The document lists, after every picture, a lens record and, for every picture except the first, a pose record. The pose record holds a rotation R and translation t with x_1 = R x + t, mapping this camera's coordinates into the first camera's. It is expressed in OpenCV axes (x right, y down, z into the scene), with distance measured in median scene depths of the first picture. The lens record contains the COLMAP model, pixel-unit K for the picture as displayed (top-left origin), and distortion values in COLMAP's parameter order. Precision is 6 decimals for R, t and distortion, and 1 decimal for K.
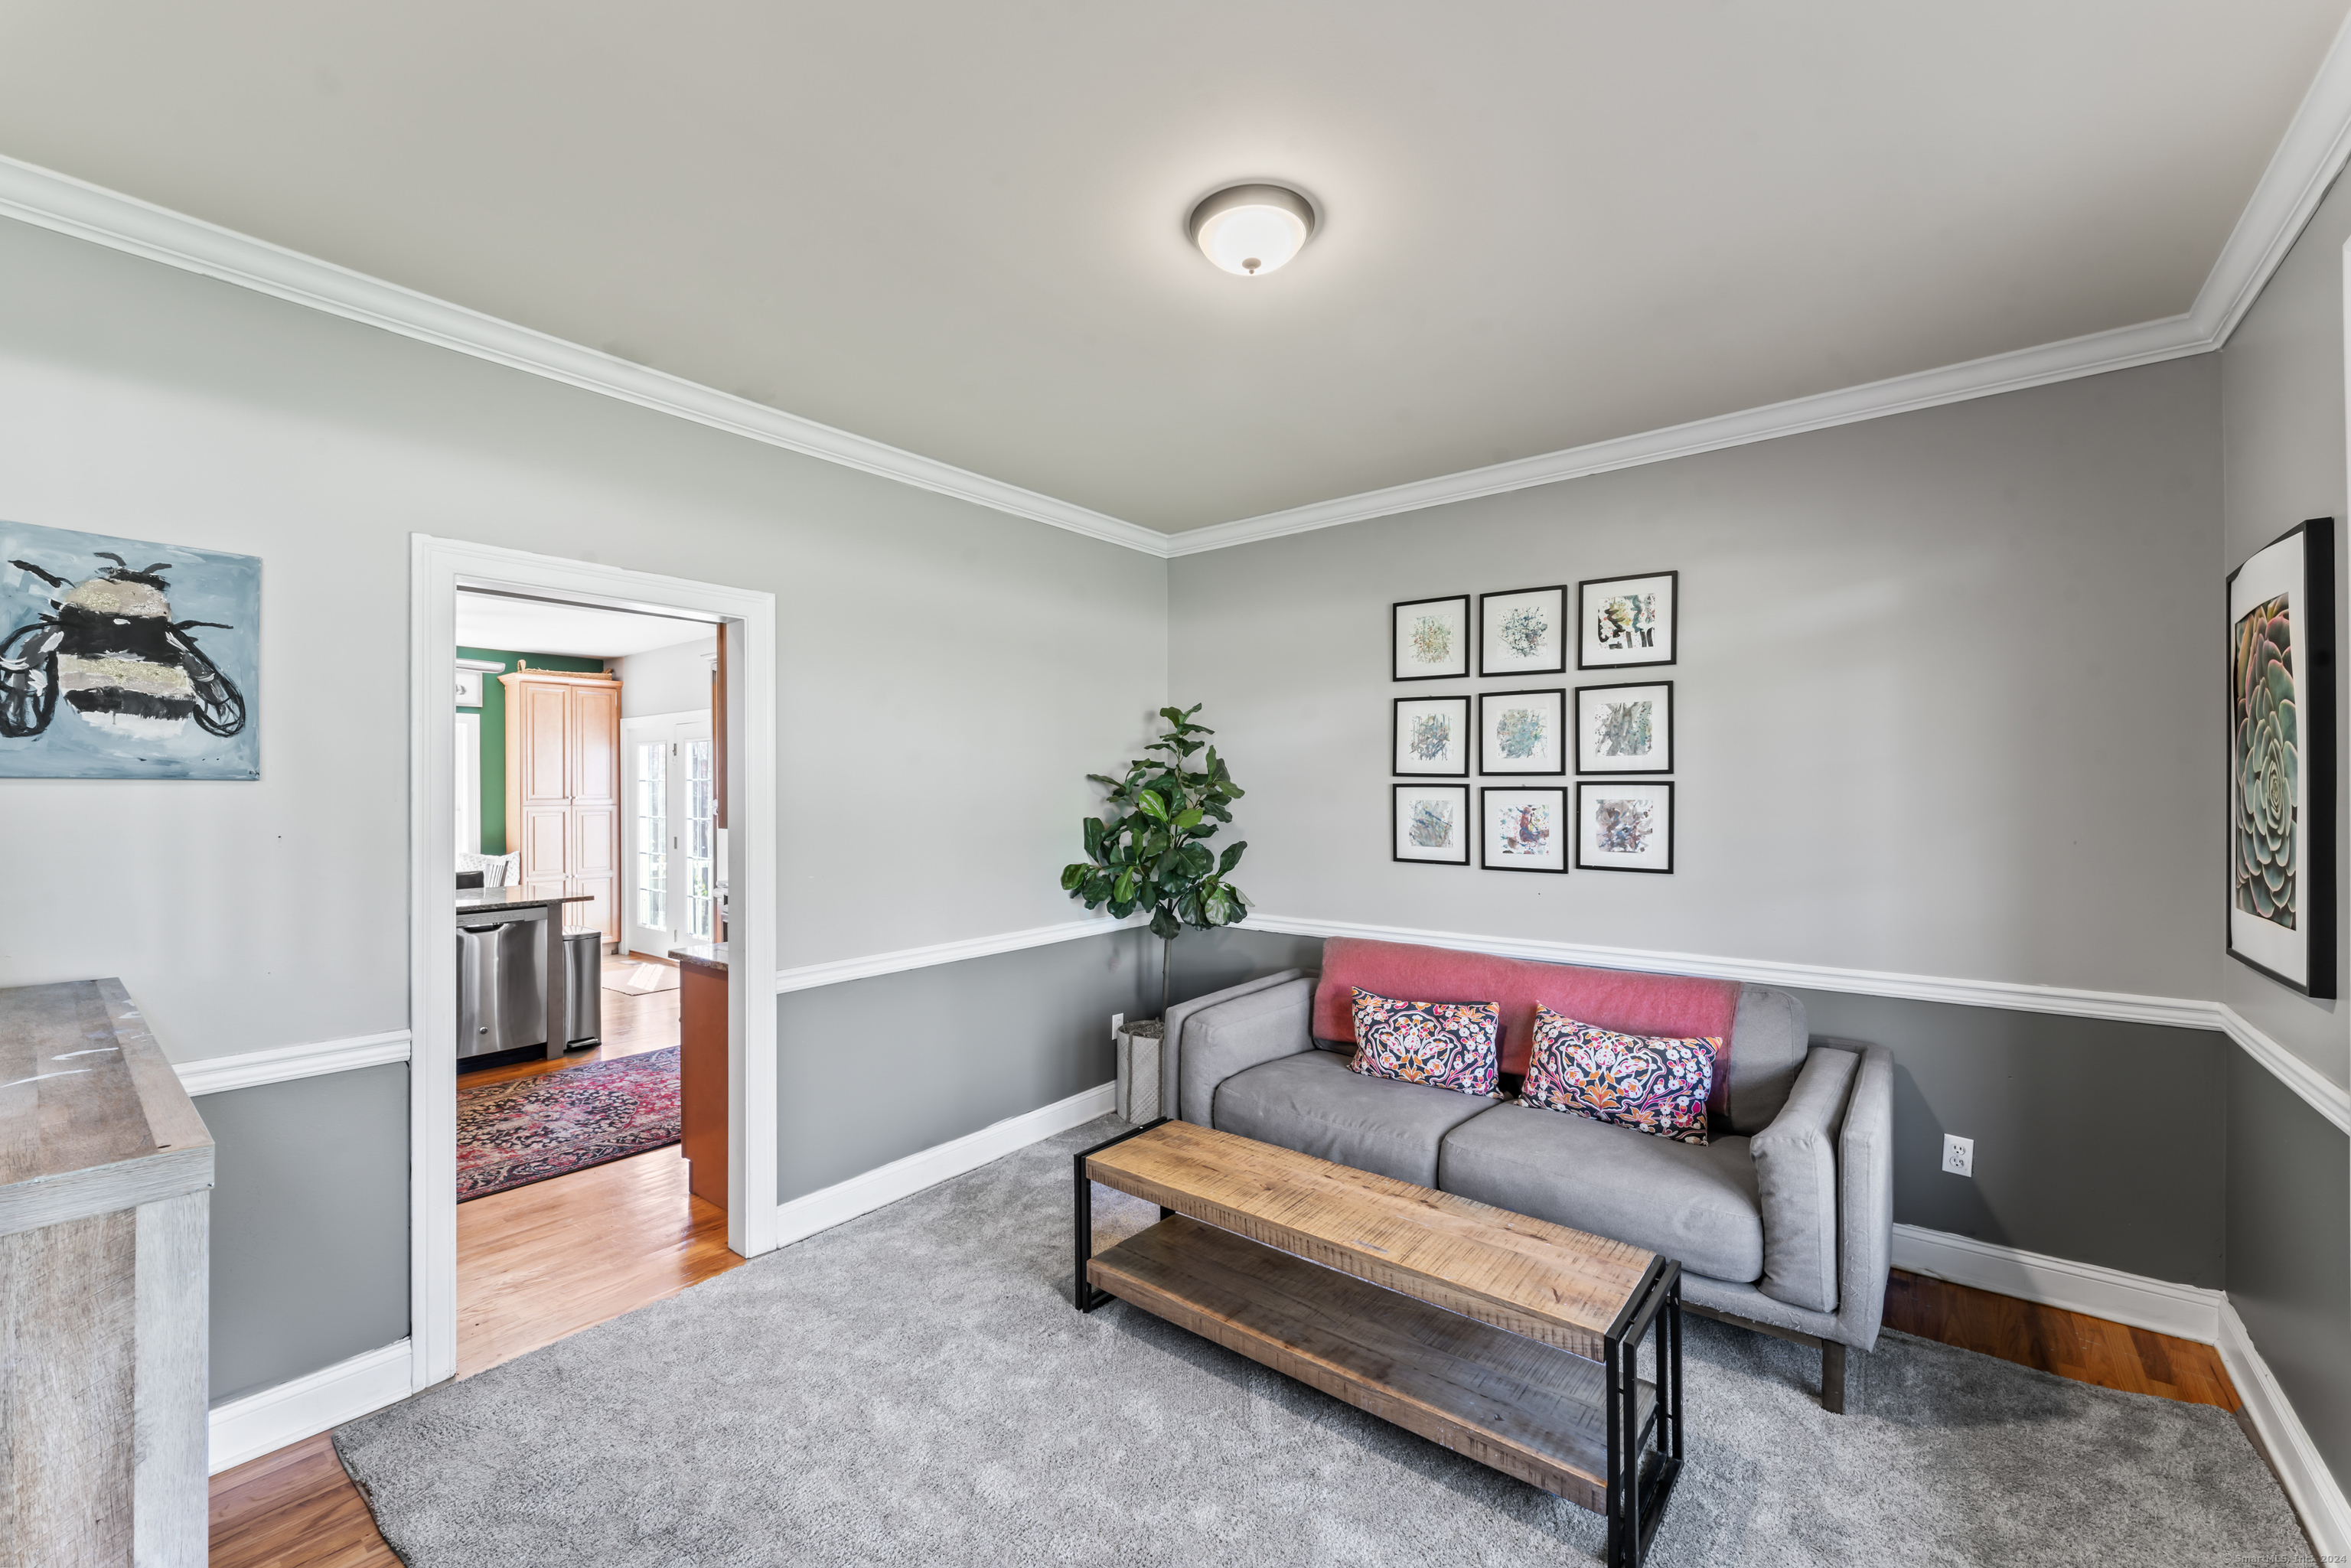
lens RADIAL K [[944.0, 0, 1182.4], [0, 944.0, 786.5], [0, 0, 1]] dist [0.000341, 0.000063]
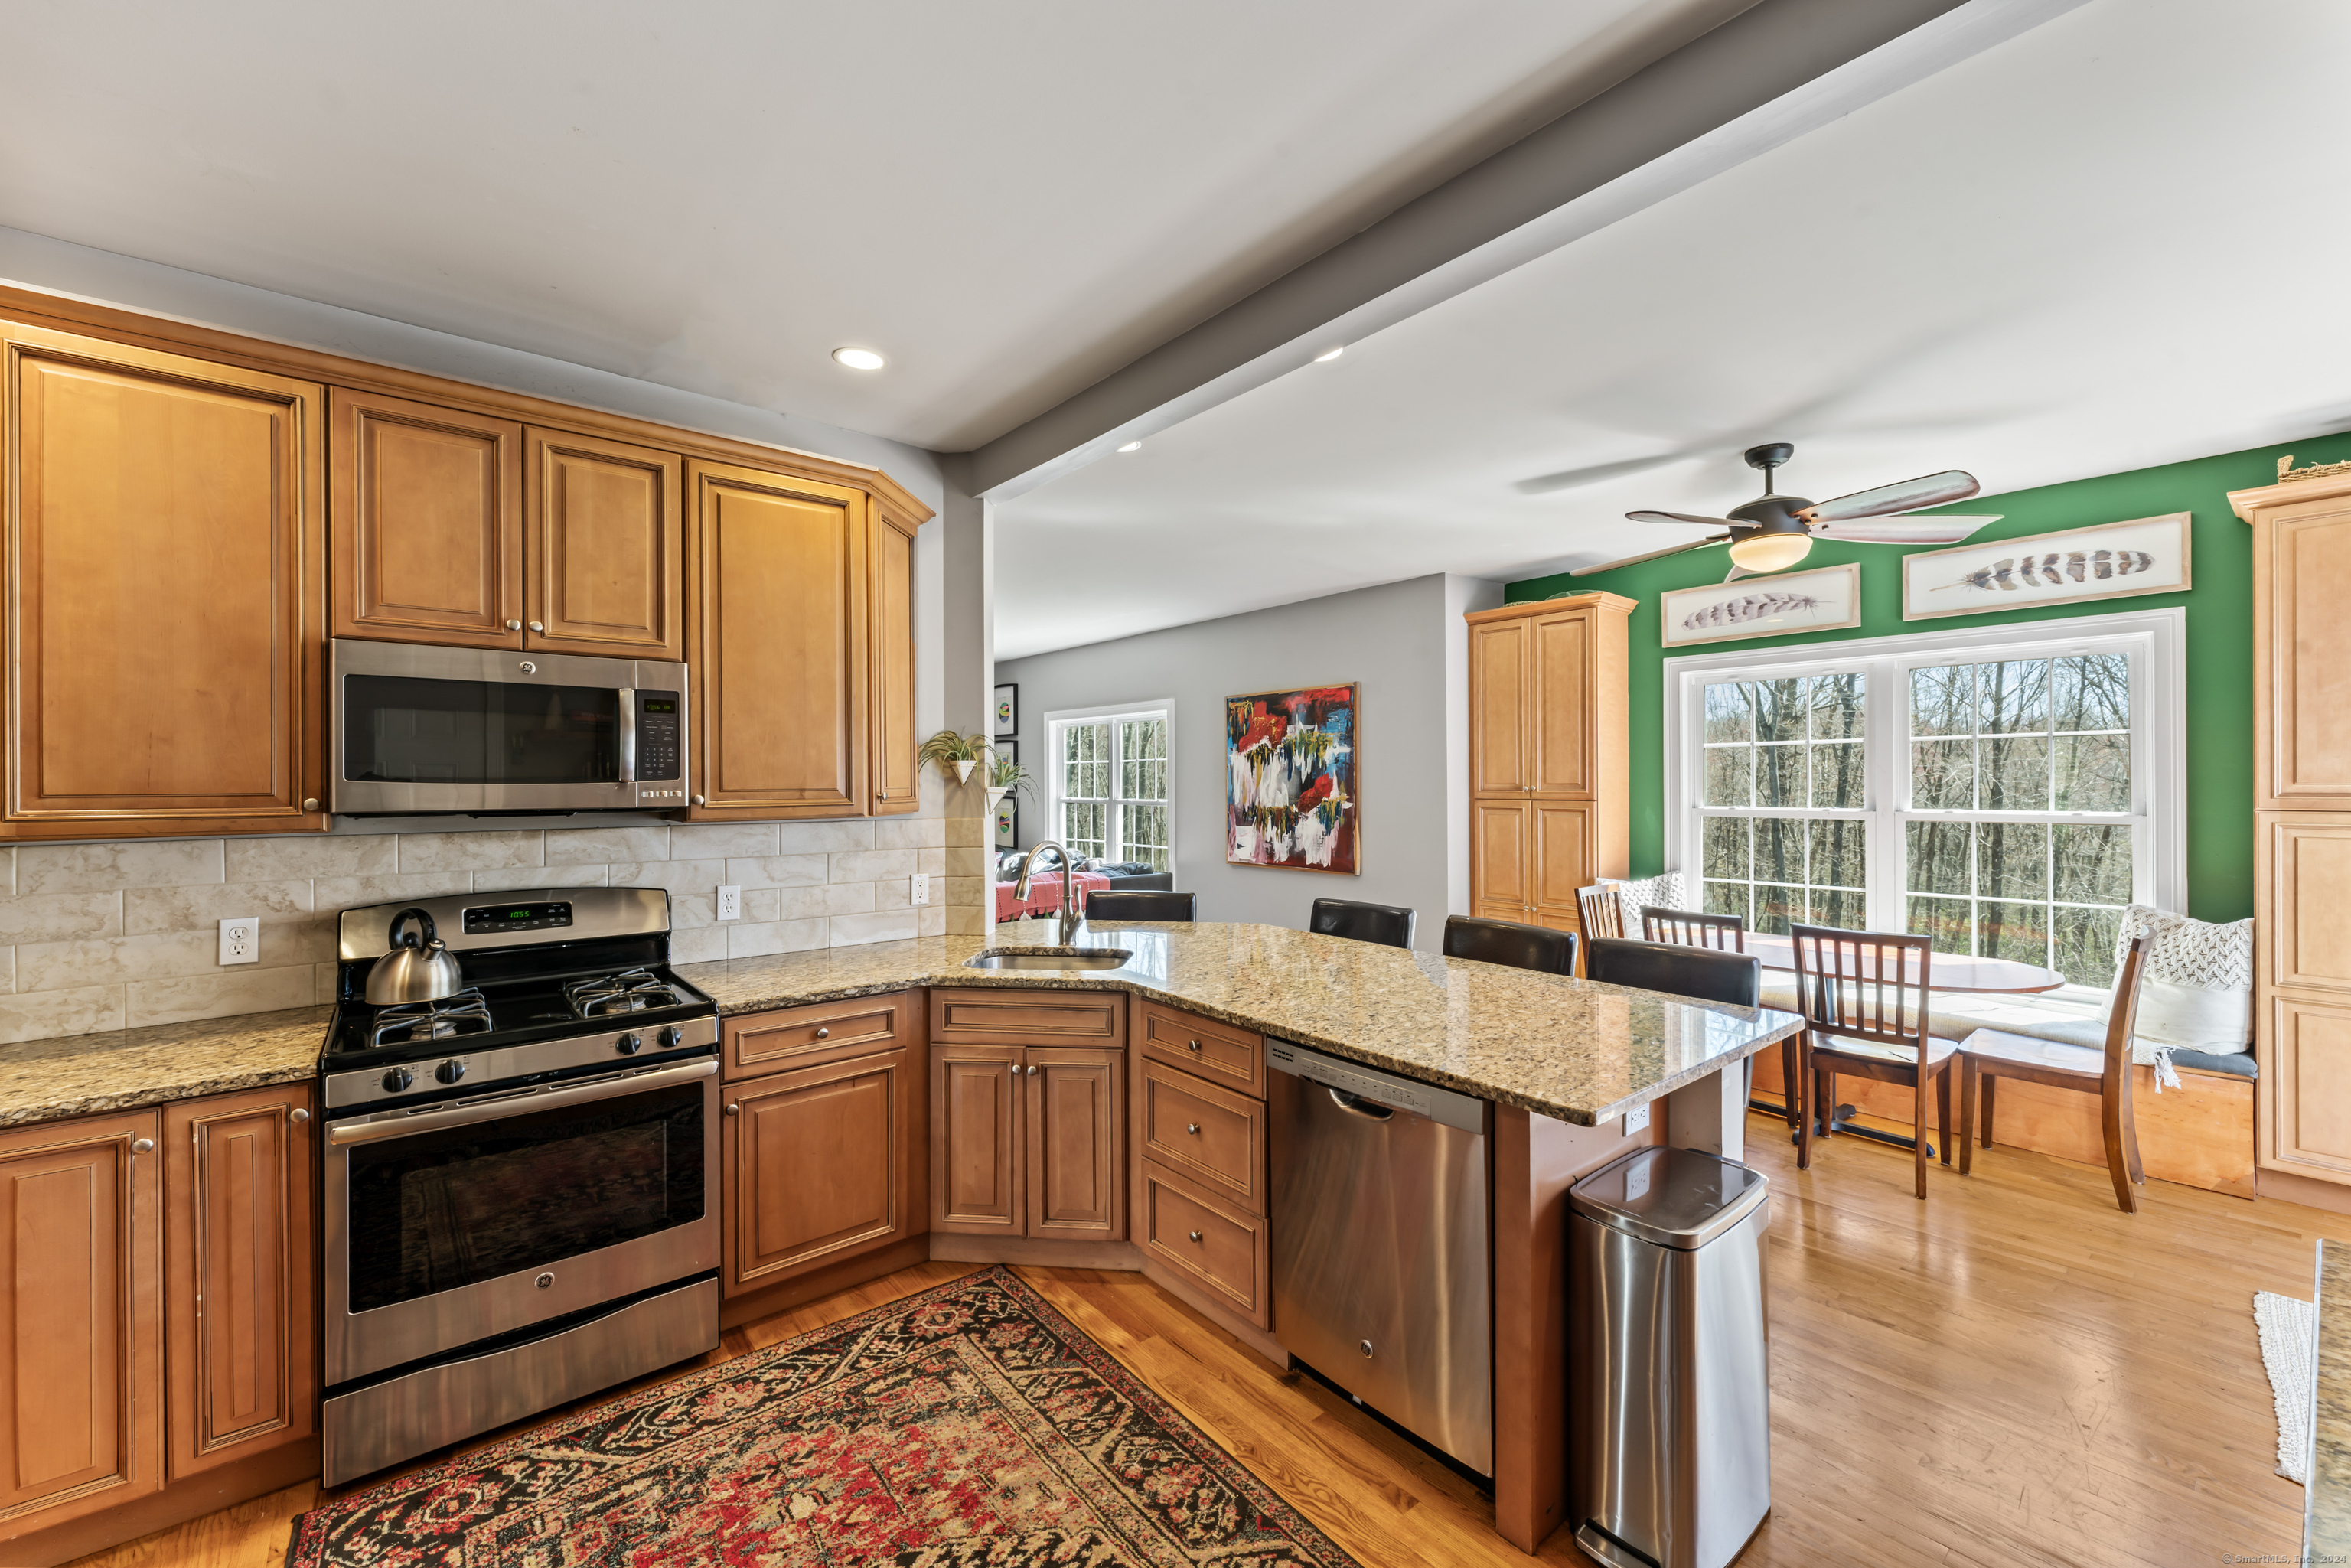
lens RADIAL K [[944.0, 0, 1182.4], [0, 944.0, 786.5], [0, 0, 1]] dist [0.000341, 0.000063]
pose [[-0.200934, 0.009678, -0.979557, -0.494493], [0.005245, 0.999947, 0.008803, 0.009058], [0.979591, -0.003369, -0.200974, 1.618854]]
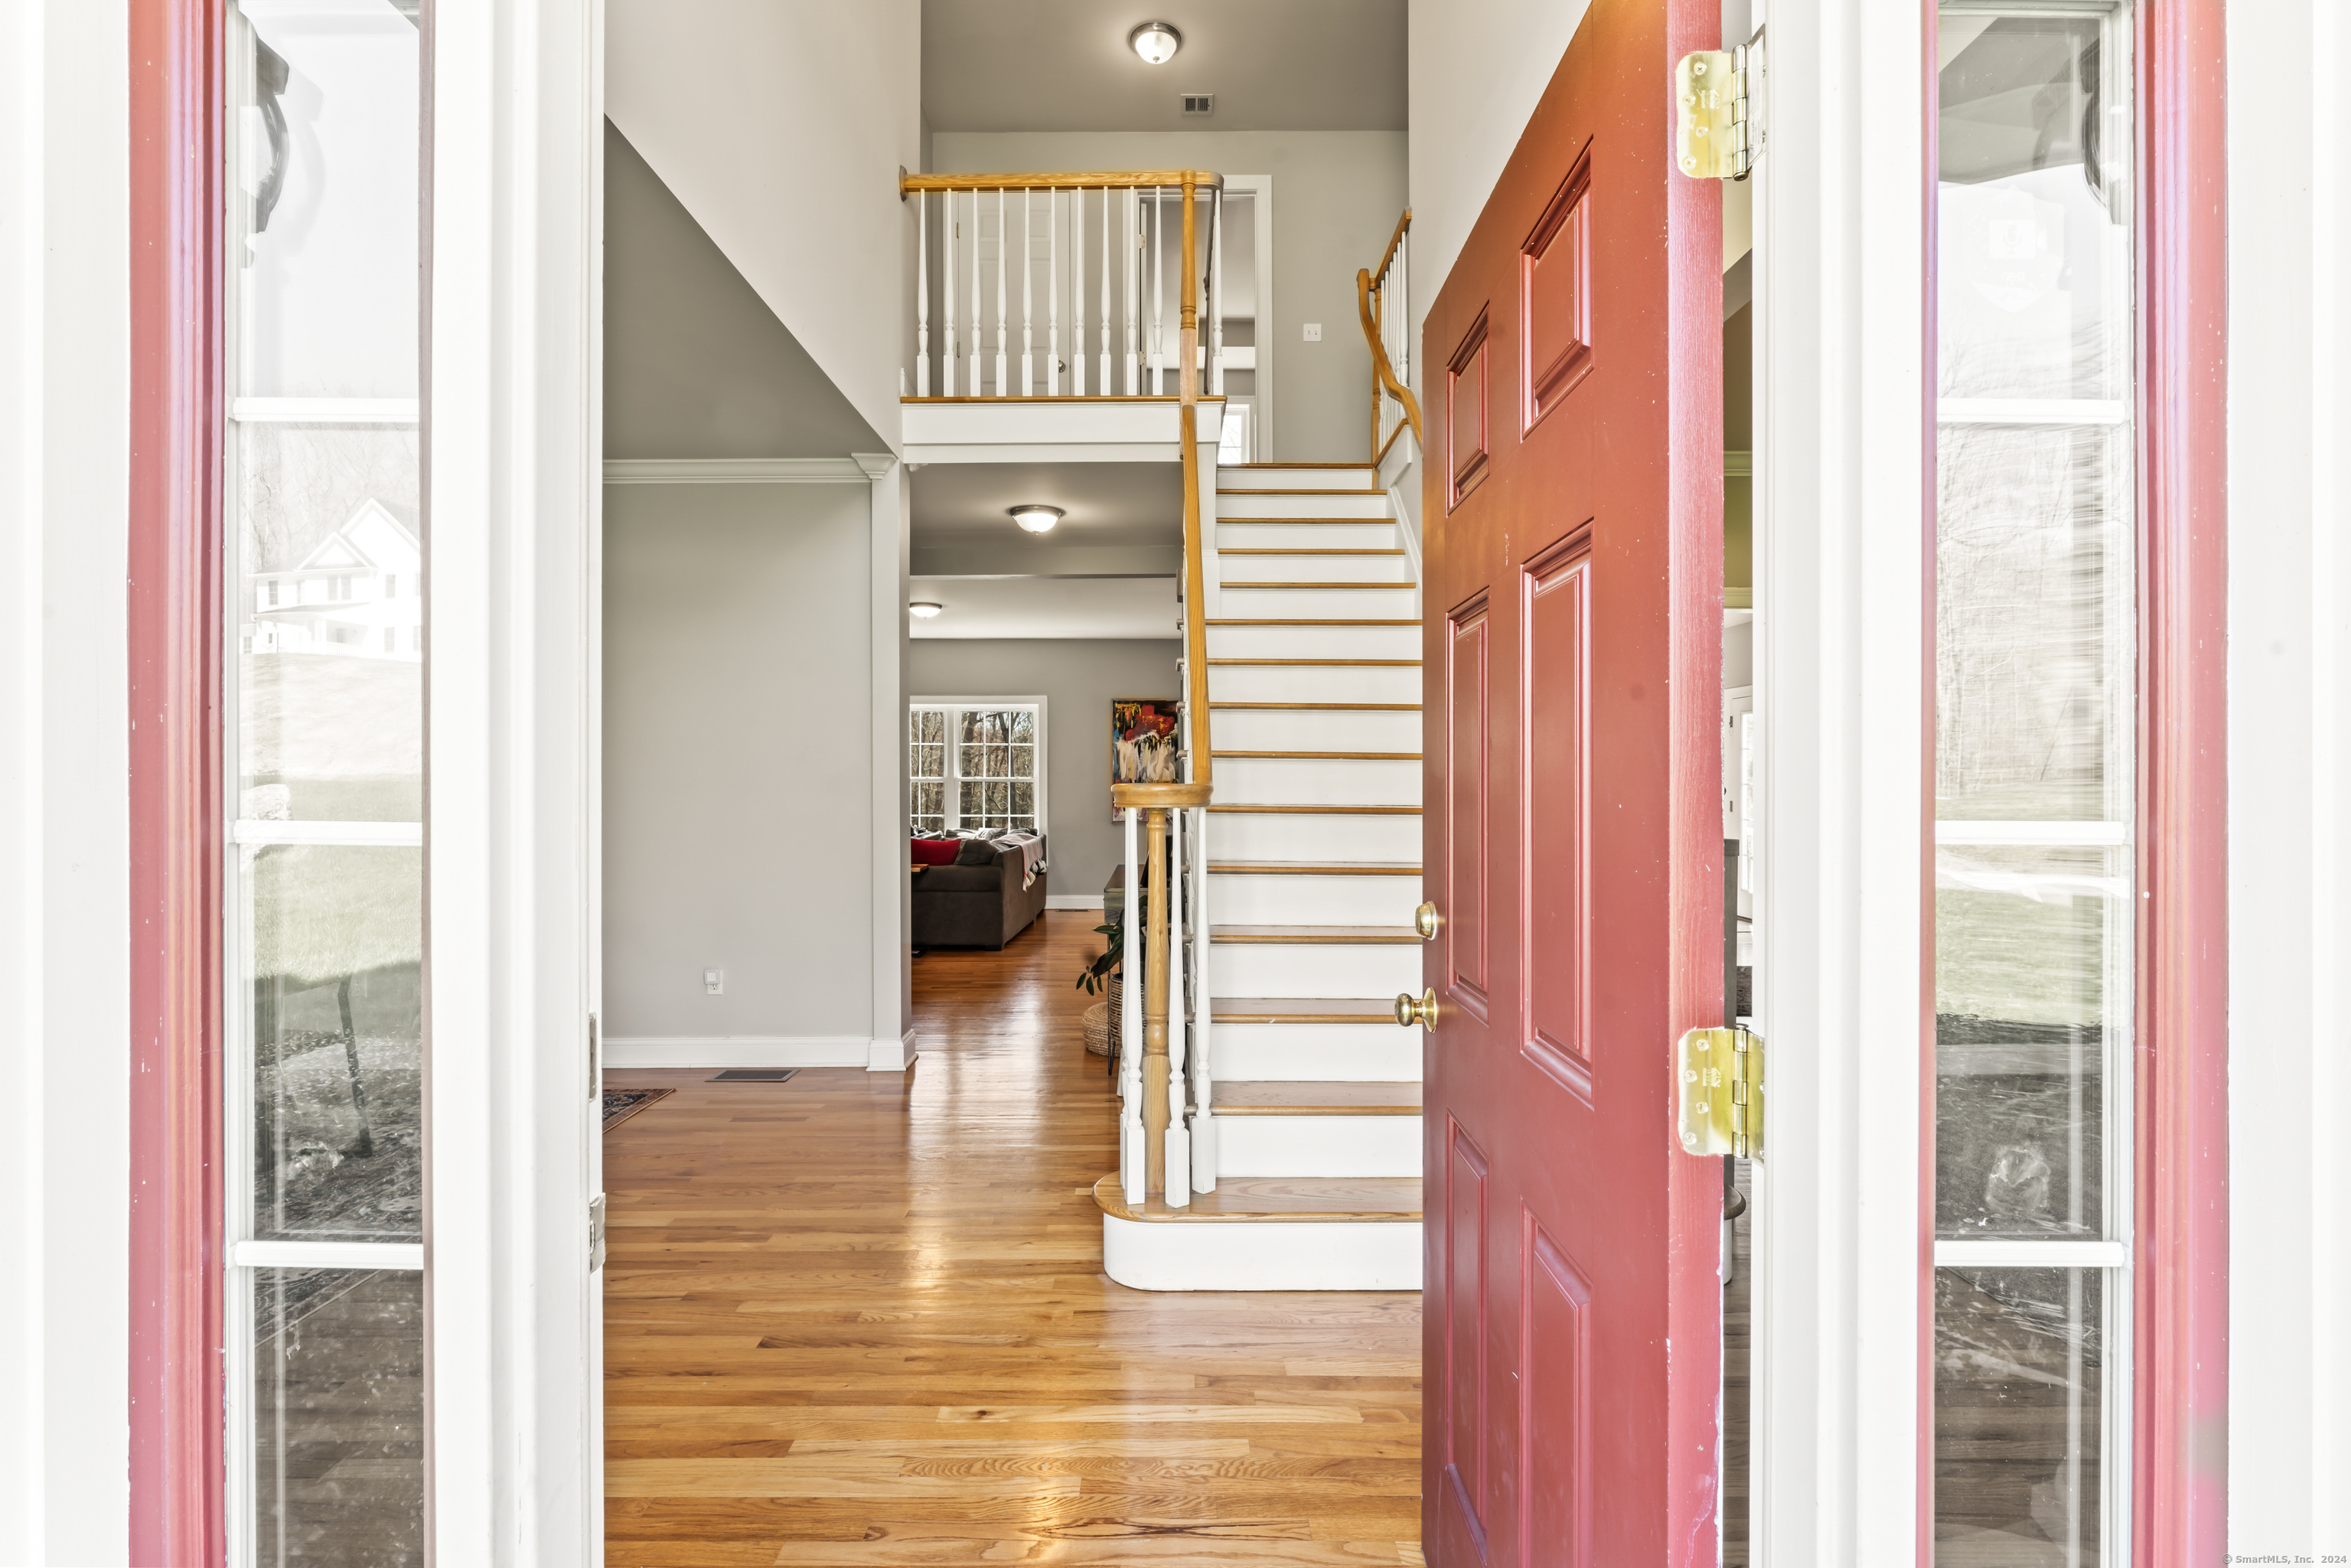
lens RADIAL K [[1095.2, 0, 1175.5], [0, 1095.2, 784.0], [0, 0, 1]] dist [0.001606, 0.000072]
pose [[0.619769, 0.006615, -0.784756, 0.151766], [-0.002151, 0.999975, 0.006731, 0.062784], [0.784781, -0.002483, 0.619768, -0.753224]]
